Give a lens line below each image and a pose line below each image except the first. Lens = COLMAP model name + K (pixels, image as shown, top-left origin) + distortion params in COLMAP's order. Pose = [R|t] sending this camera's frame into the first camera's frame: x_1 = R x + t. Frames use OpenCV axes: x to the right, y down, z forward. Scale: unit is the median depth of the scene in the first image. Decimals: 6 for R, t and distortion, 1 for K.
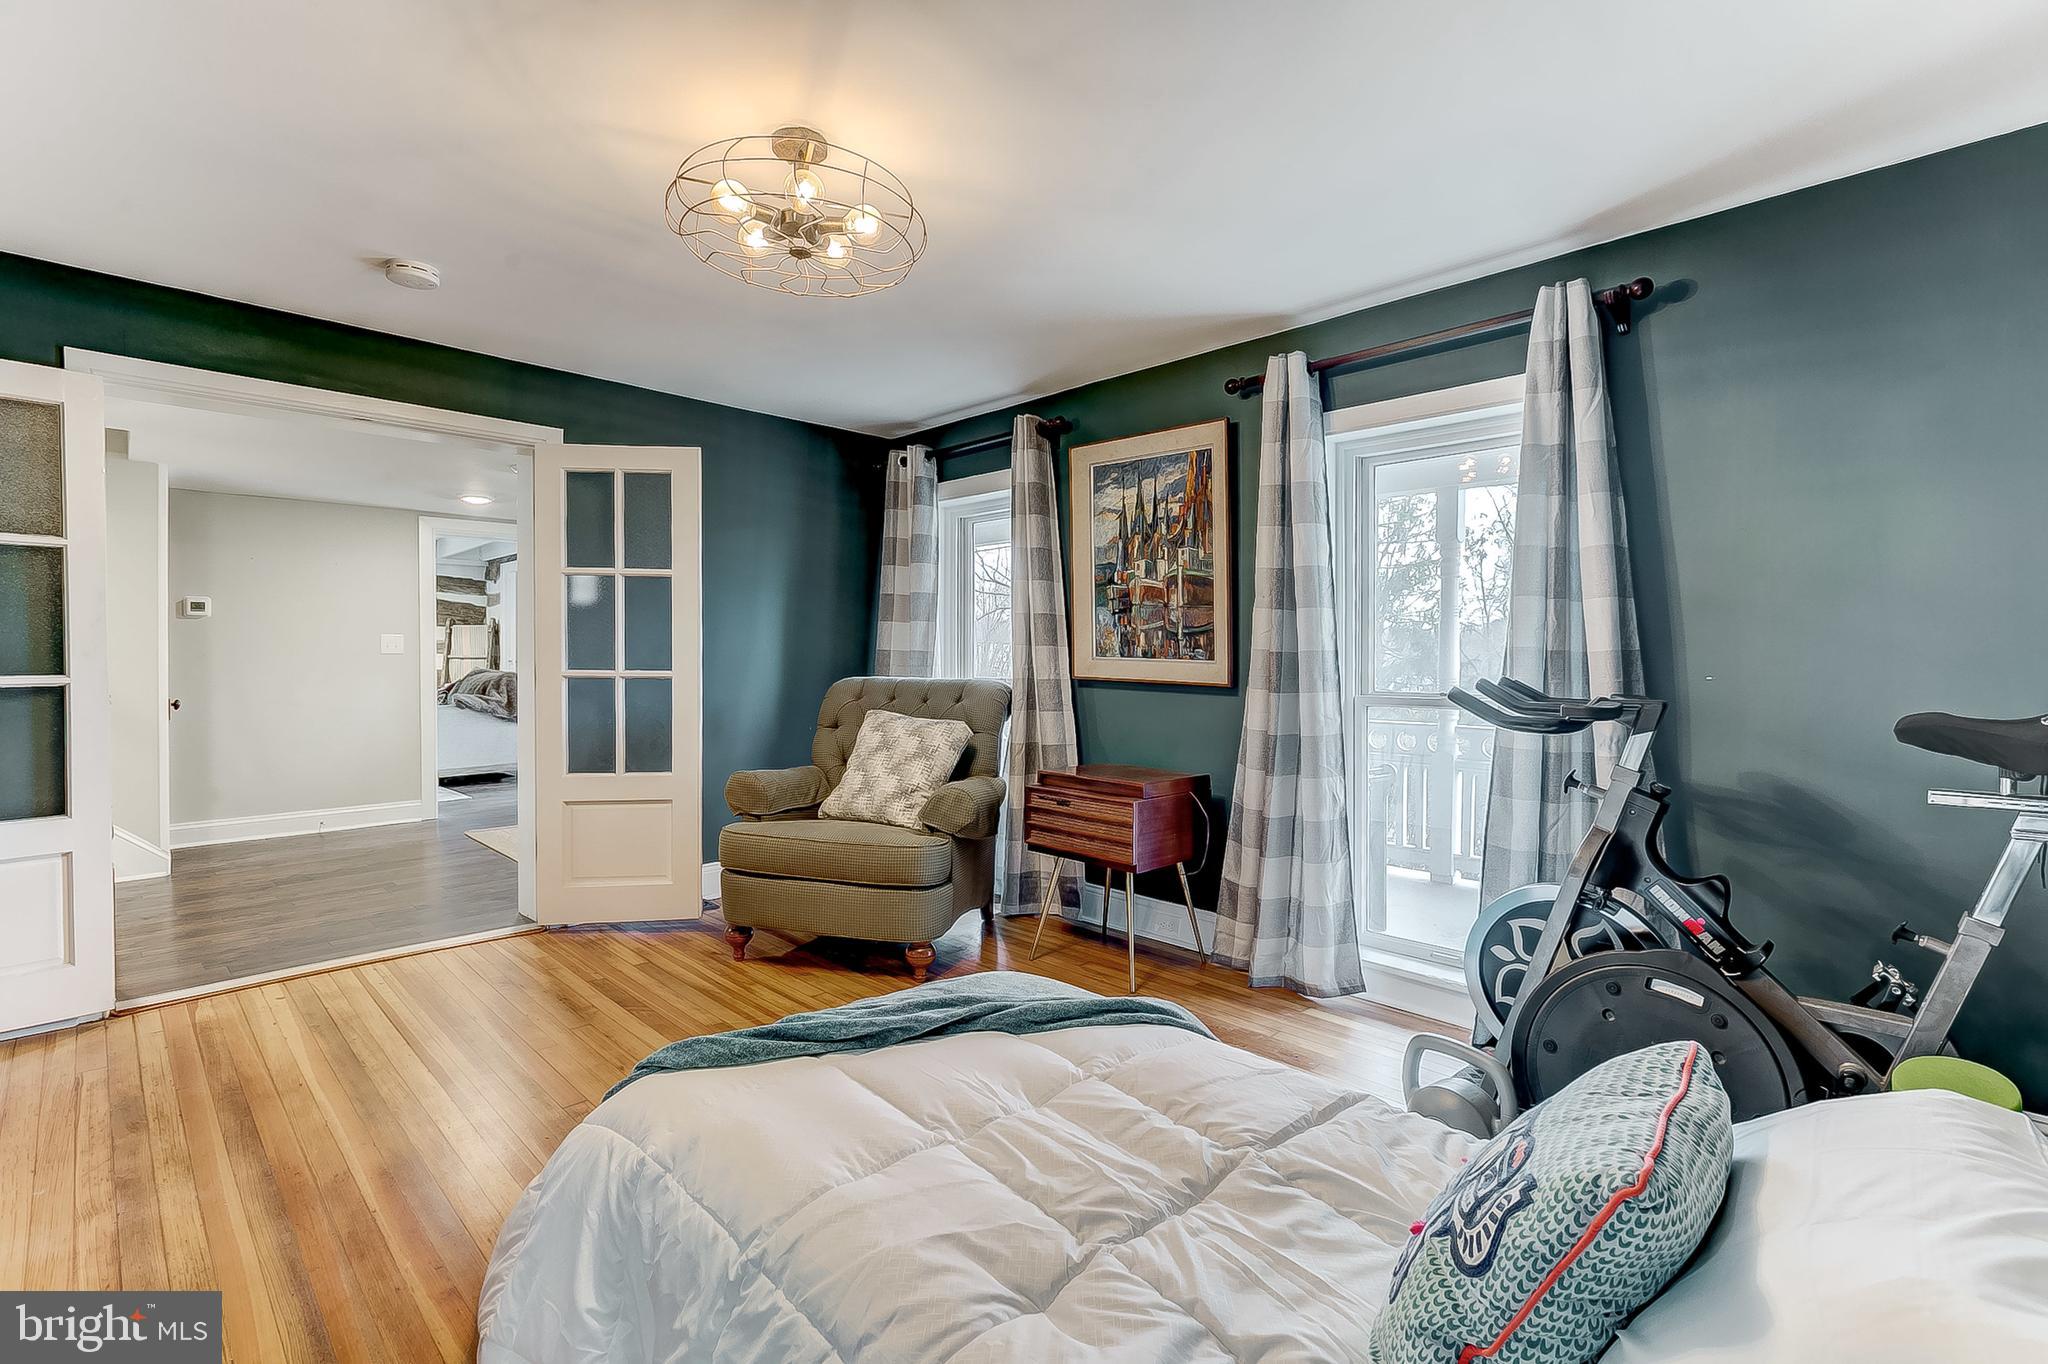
lens RADIAL K [[911.3, 0, 1033.0], [0, 911.3, 683.4], [0, 0, 1]] dist [0.008005, -0.008940]
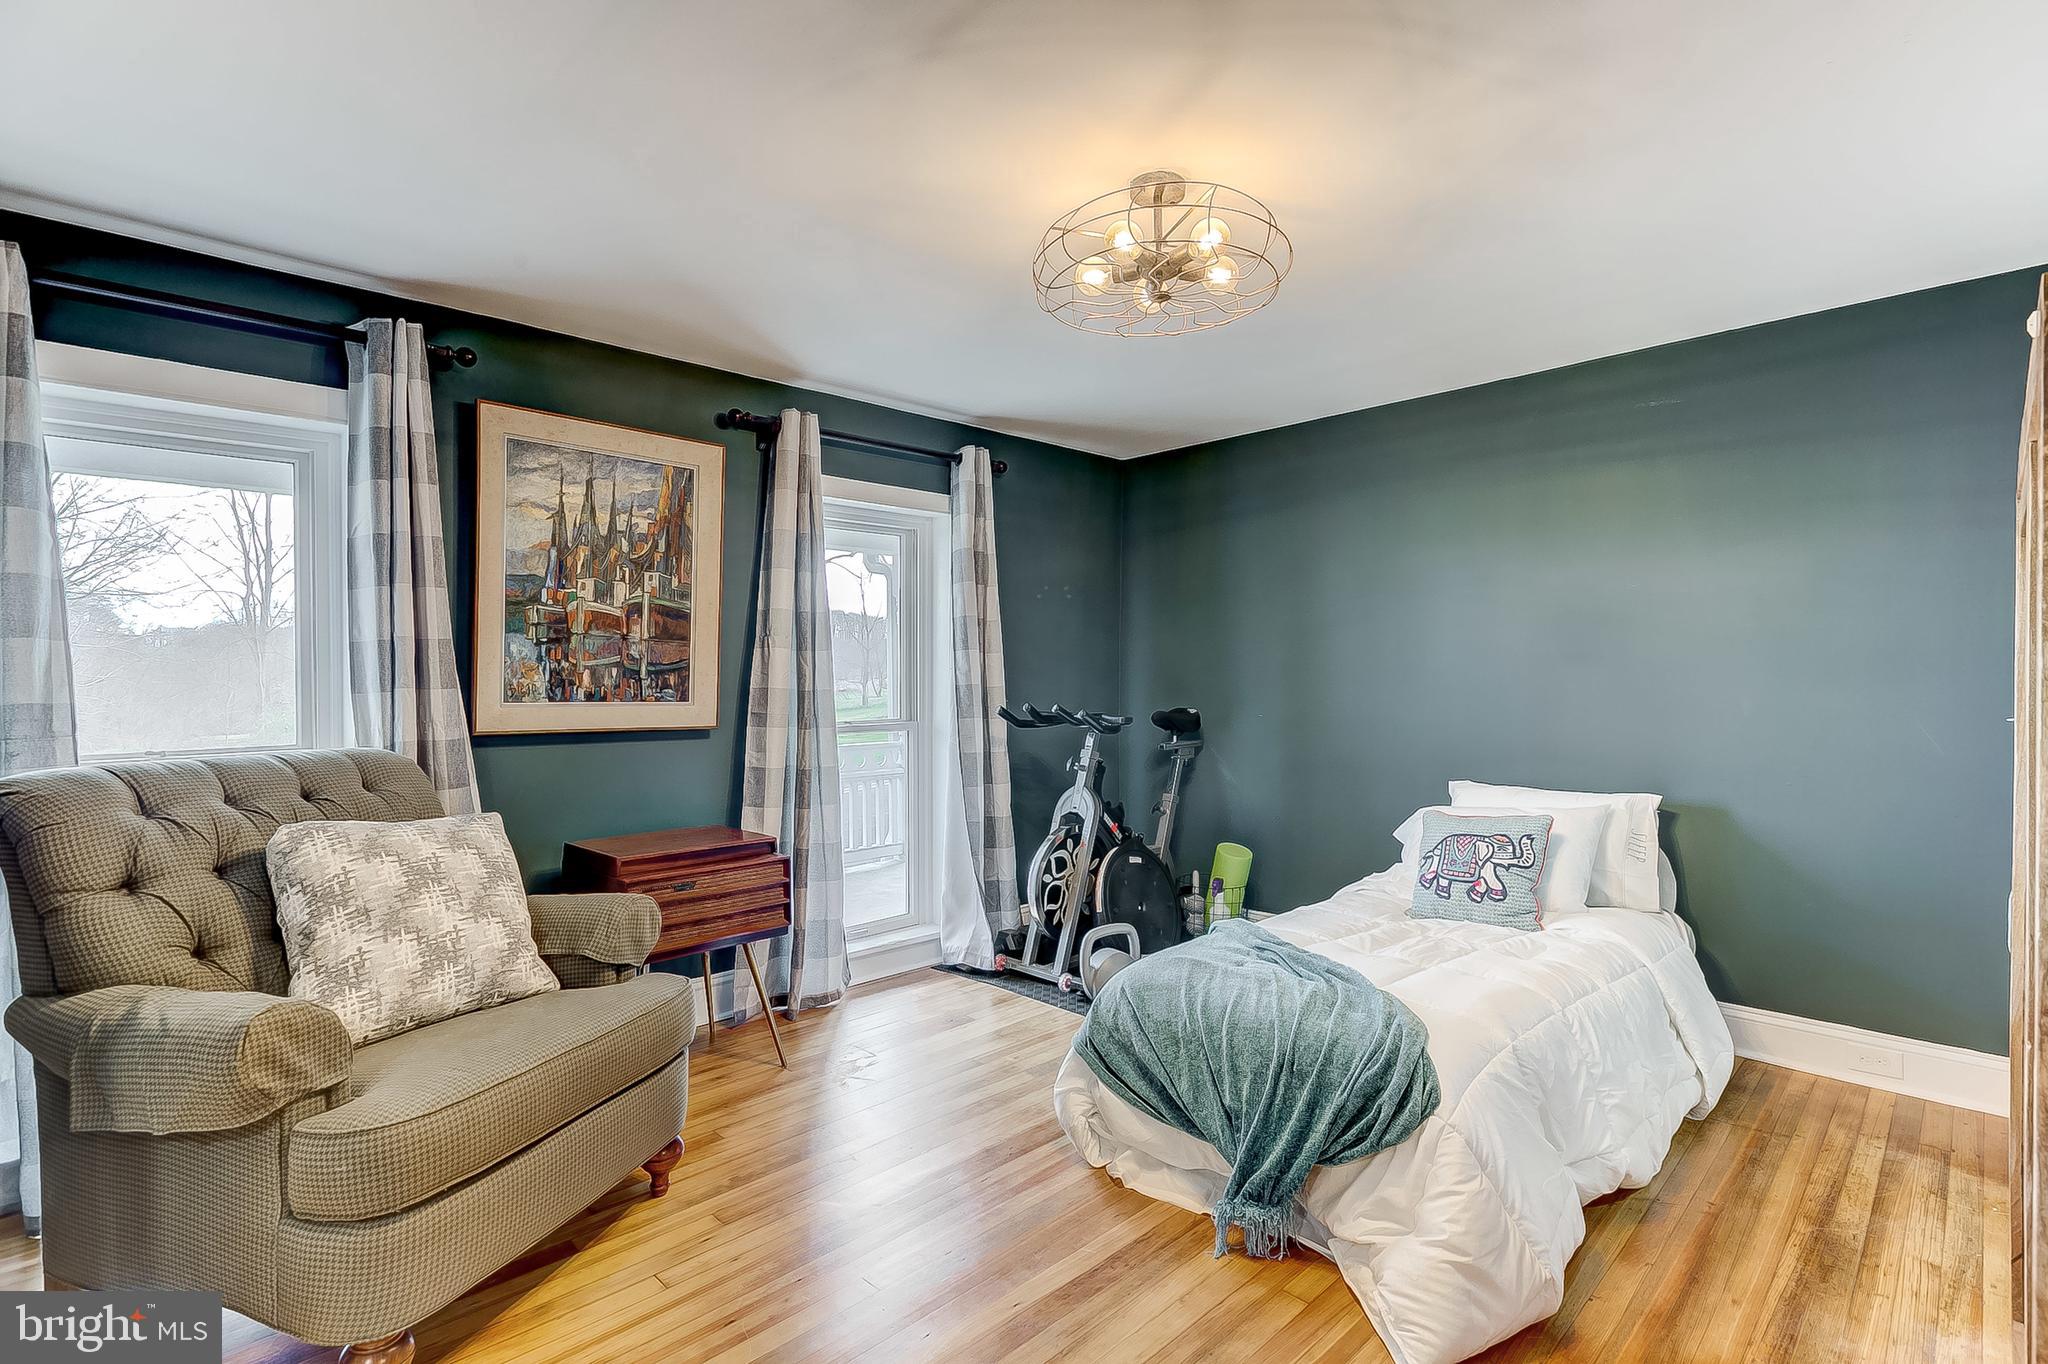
lens RADIAL K [[911.3, 0, 1033.0], [0, 911.3, 683.4], [0, 0, 1]] dist [0.008005, -0.008940]
pose [[0.053061, -0.010031, 0.998541, -0.668234], [0.045437, 0.998938, 0.007620, -0.033363], [-0.997557, 0.044966, 0.053460, 0.590096]]
